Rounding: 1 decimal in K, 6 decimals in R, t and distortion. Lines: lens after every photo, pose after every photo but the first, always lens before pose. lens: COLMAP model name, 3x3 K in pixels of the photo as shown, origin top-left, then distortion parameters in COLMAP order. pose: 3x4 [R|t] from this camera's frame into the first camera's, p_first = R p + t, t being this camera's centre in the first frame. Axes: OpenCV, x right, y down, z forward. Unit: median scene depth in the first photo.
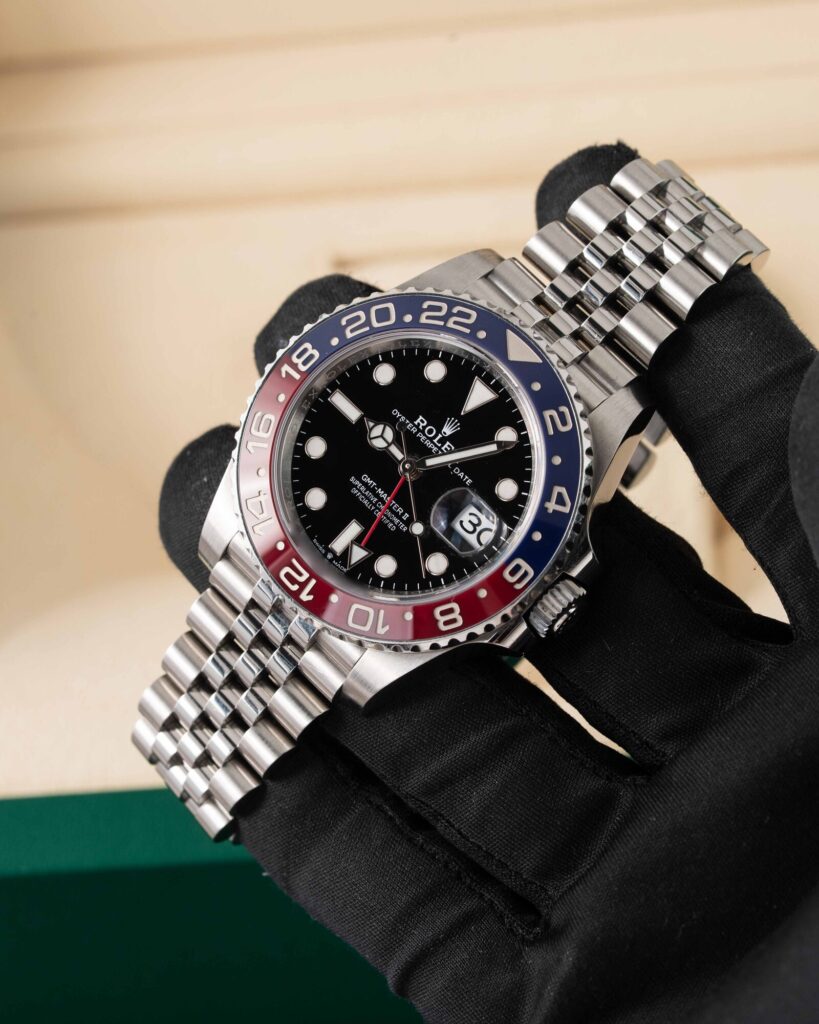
lens RADIAL K [[5083.7, 0, 406.6], [0, 5083.7, 512.8], [0, 0, 1]] dist [-0.039806, 0.000000]
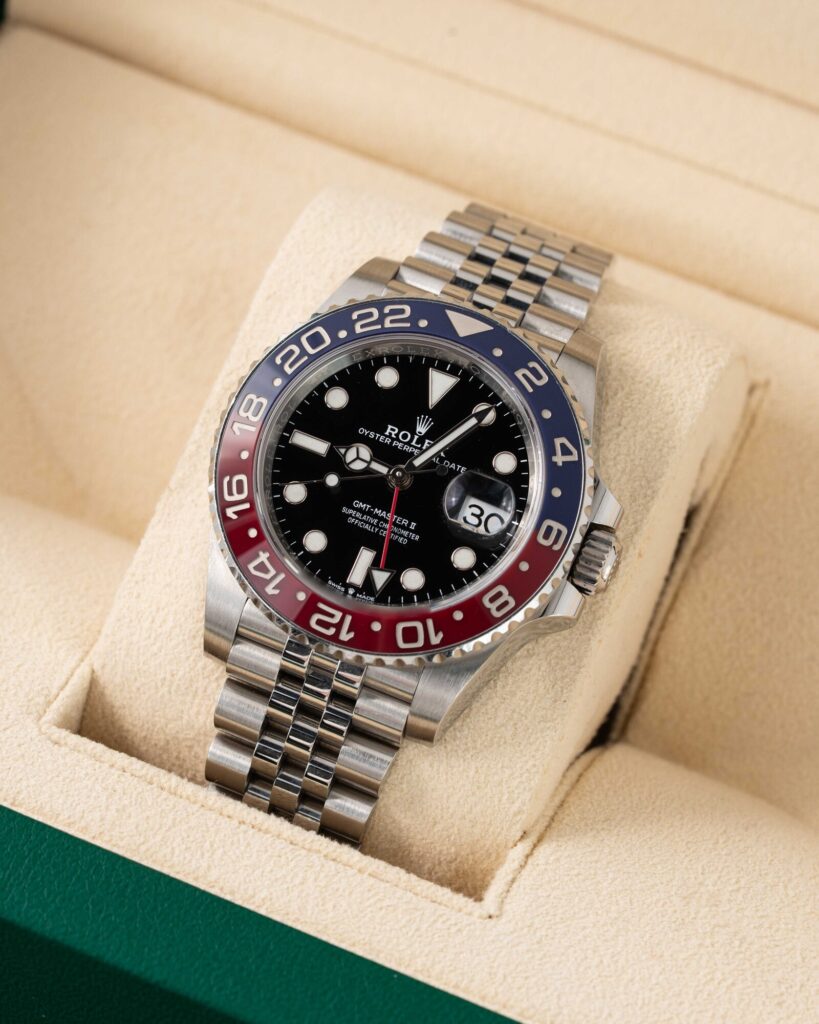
lens RADIAL K [[5083.7, 0, 404.6], [0, 5083.7, 508.6], [0, 0, 1]] dist [-0.039806, 0.000000]
pose [[0.923215, -0.307340, 0.230685, -0.220499], [0.339512, 0.933546, -0.114990, 0.106782], [-0.180014, 0.184481, 0.966210, 0.078309]]
